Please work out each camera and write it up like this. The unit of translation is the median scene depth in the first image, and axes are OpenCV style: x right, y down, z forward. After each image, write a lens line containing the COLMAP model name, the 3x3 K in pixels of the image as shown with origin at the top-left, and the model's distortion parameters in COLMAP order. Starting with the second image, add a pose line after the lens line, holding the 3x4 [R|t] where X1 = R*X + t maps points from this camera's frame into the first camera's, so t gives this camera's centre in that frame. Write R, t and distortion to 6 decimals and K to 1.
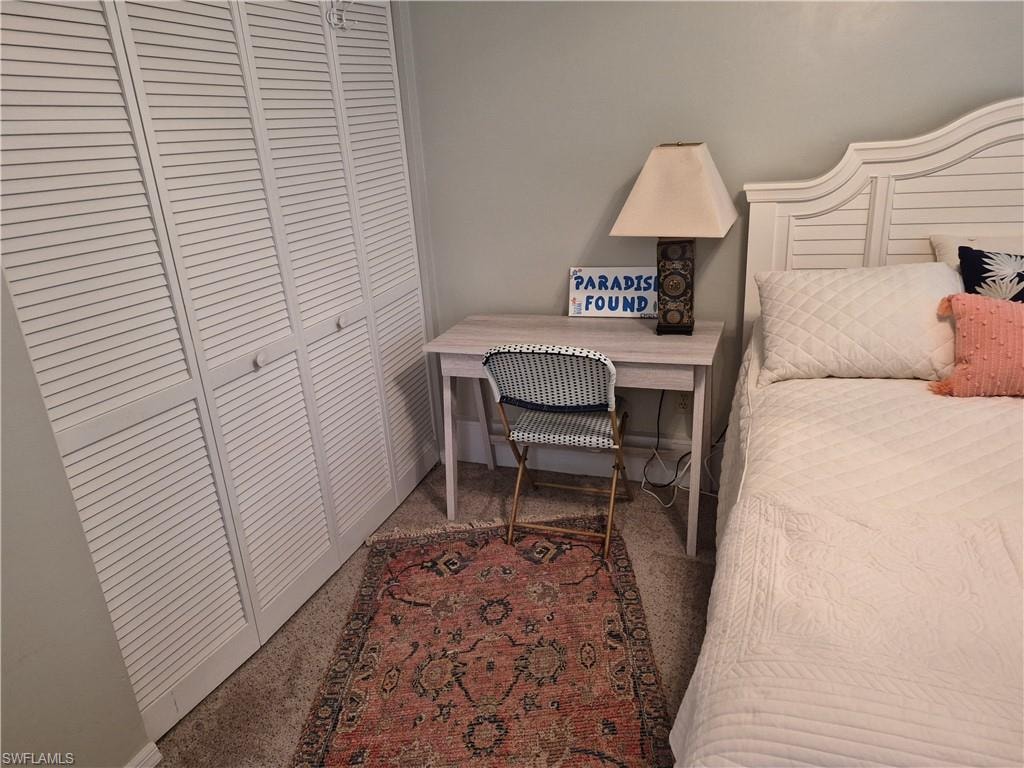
lens RADIAL K [[701.5, 0, 505.6], [0, 701.5, 384.1], [0, 0, 1]] dist [0.104034, -0.126290]
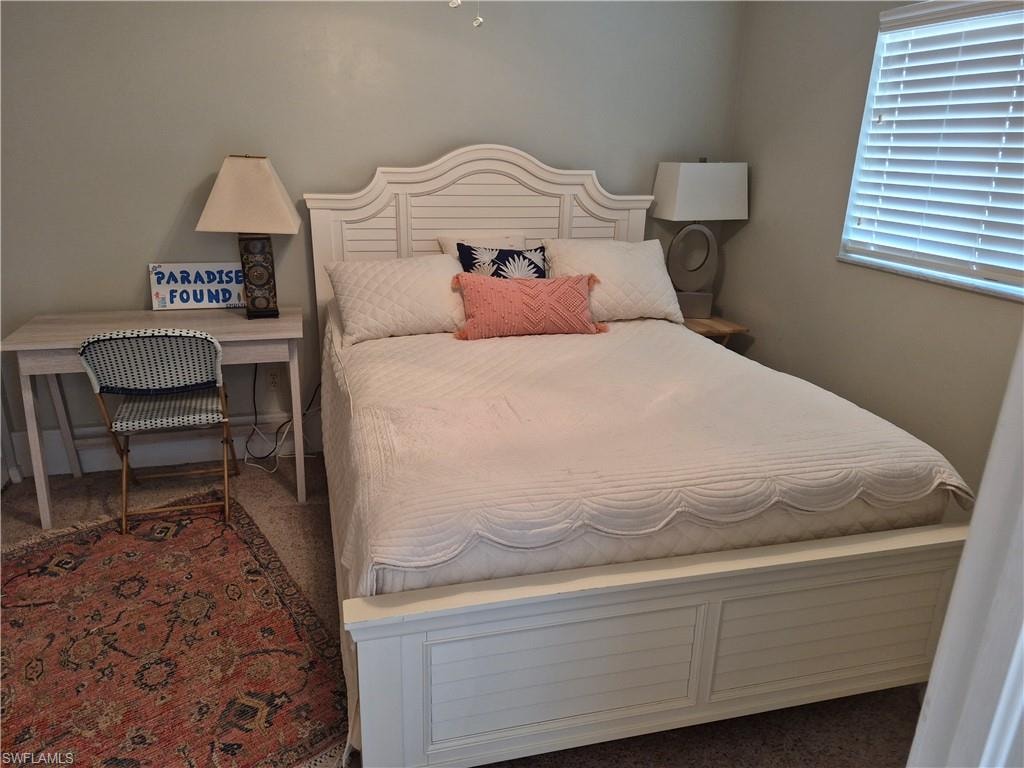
lens RADIAL K [[701.5, 0, 505.6], [0, 701.5, 384.1], [0, 0, 1]] dist [0.104034, -0.126290]
pose [[0.801414, -0.112870, 0.587364, -0.146343], [0.131416, 0.991264, 0.011178, 0.080052], [-0.583494, 0.068230, 0.809246, -0.180105]]
